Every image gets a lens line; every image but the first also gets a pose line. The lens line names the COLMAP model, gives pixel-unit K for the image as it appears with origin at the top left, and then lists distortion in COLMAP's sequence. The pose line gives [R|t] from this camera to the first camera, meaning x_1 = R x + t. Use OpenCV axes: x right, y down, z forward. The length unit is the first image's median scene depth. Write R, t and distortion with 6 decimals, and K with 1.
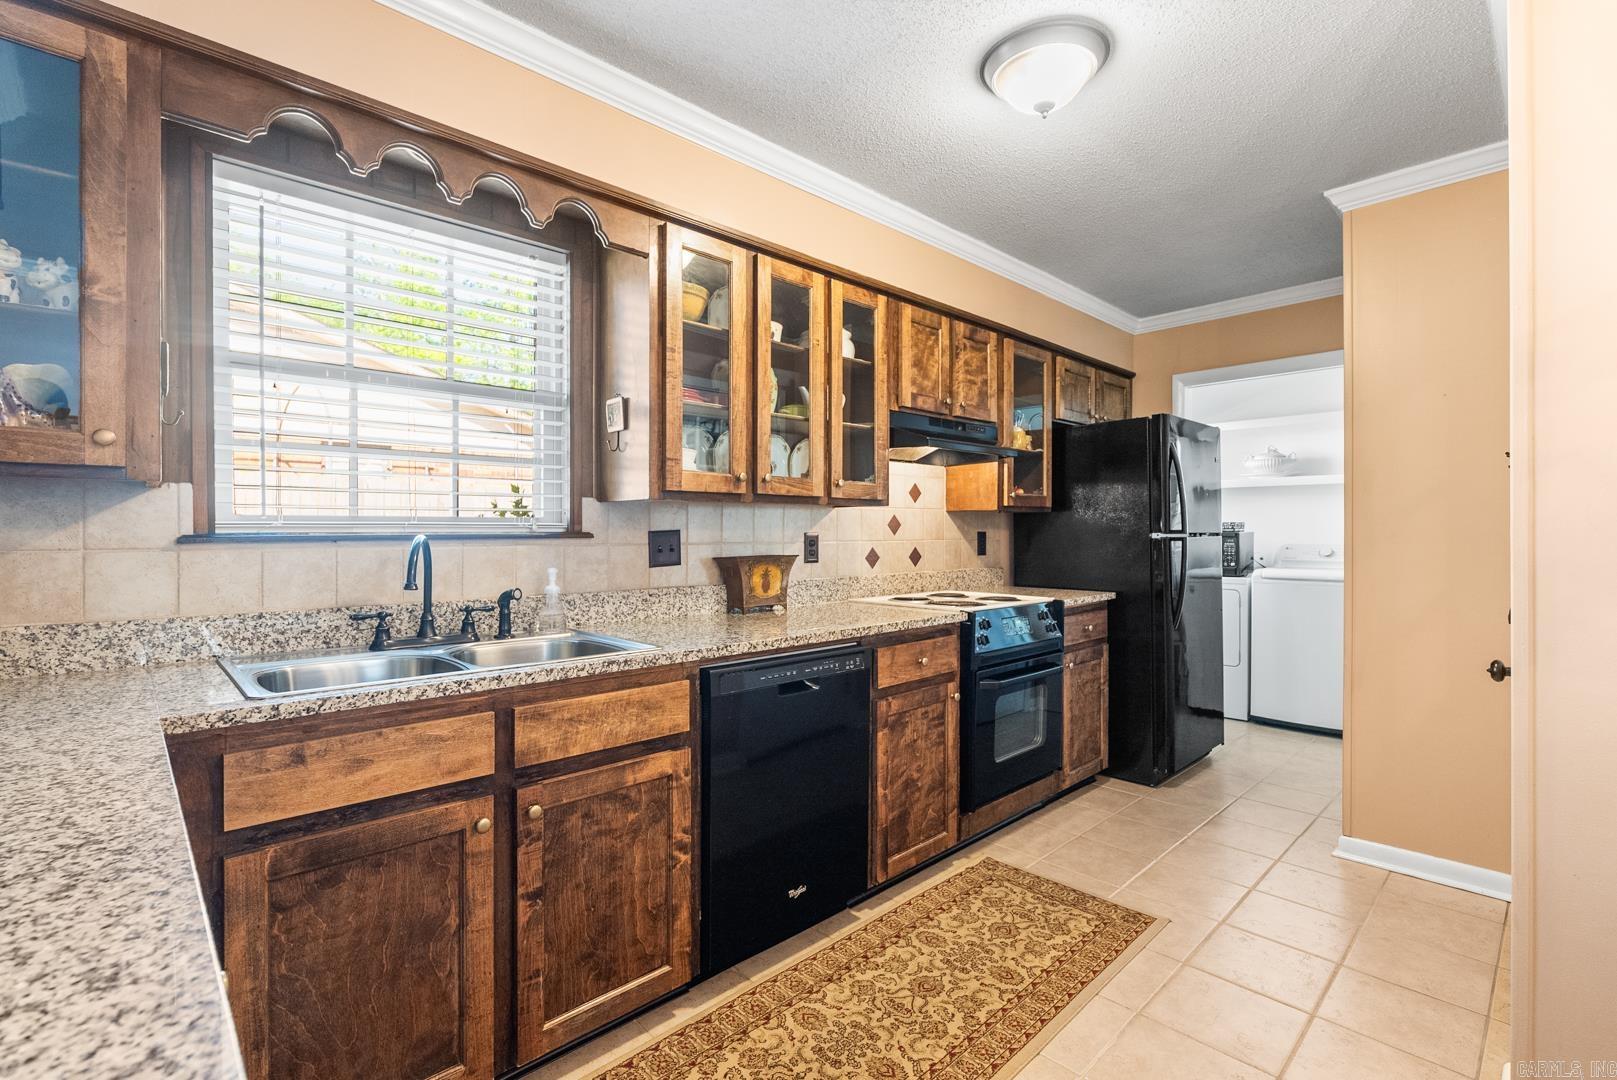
lens RADIAL K [[733.2, 0, 818.2], [0, 733.2, 535.3], [0, 0, 1]] dist [-0.001592, -0.000056]
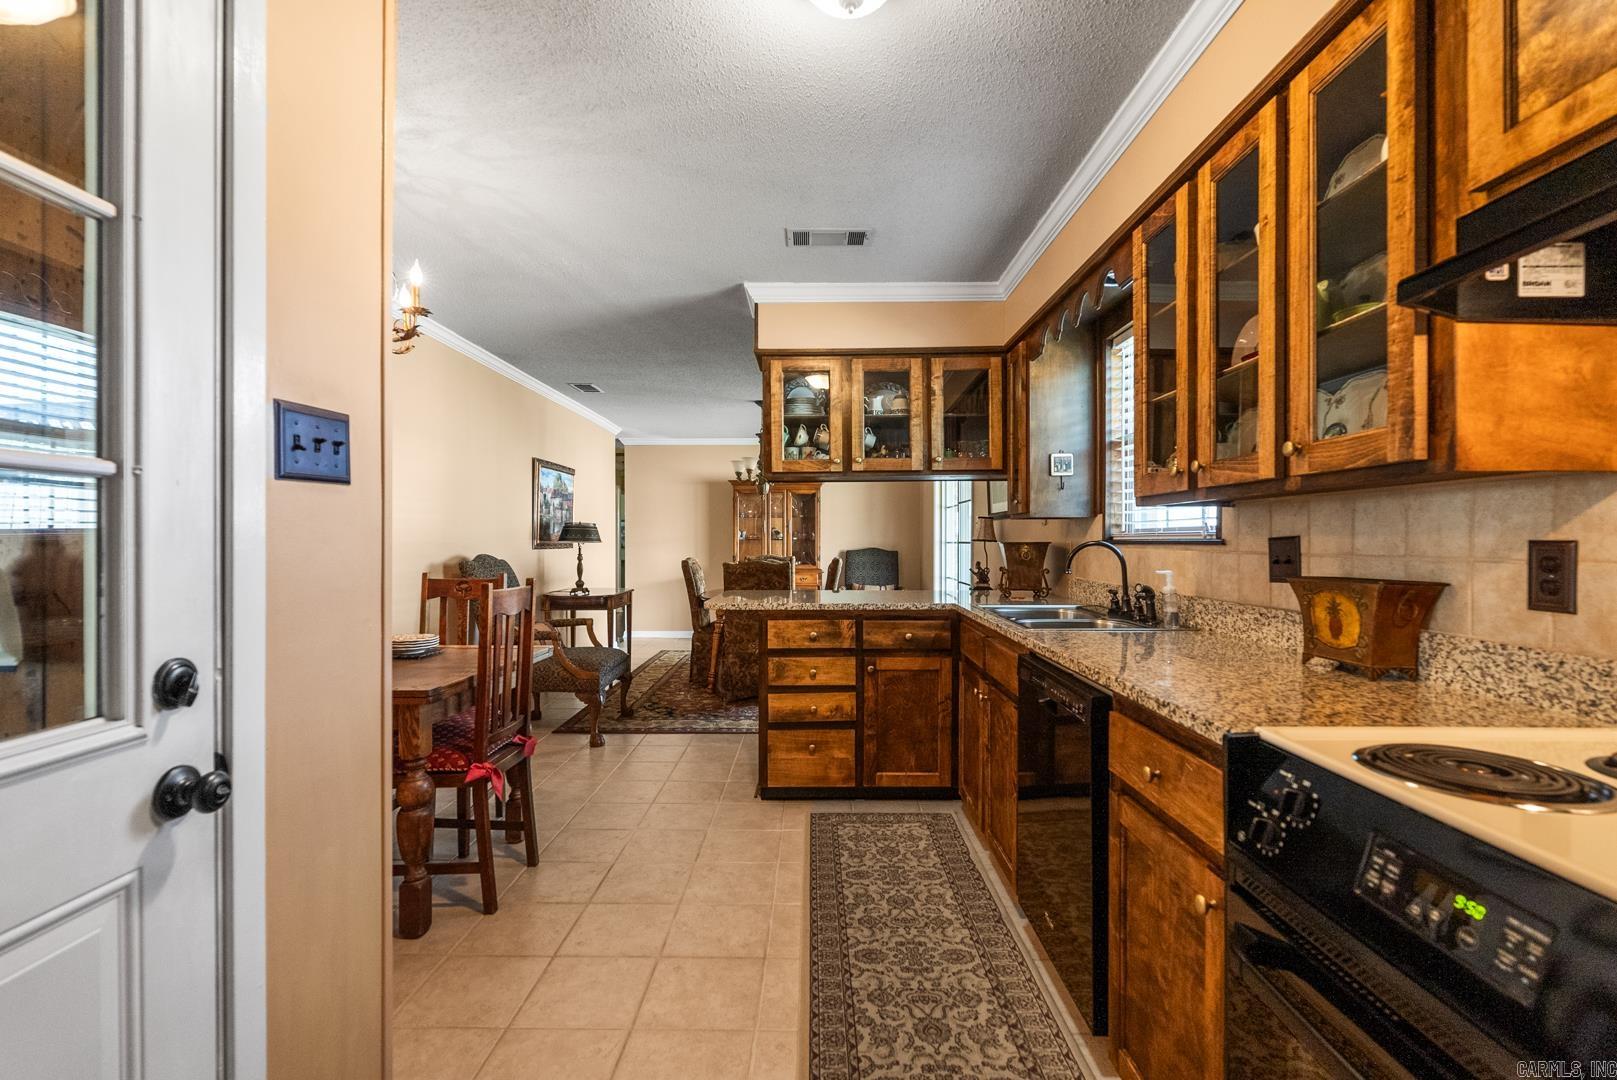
lens RADIAL K [[733.2, 0, 815.5], [0, 733.2, 540.7], [0, 0, 1]] dist [-0.001592, -0.000056]
pose [[-0.701590, -0.000304, -0.712581, 0.791140], [-0.004048, 0.999985, 0.003560, -0.003679], [0.712570, 0.005382, -0.701581, 1.339525]]
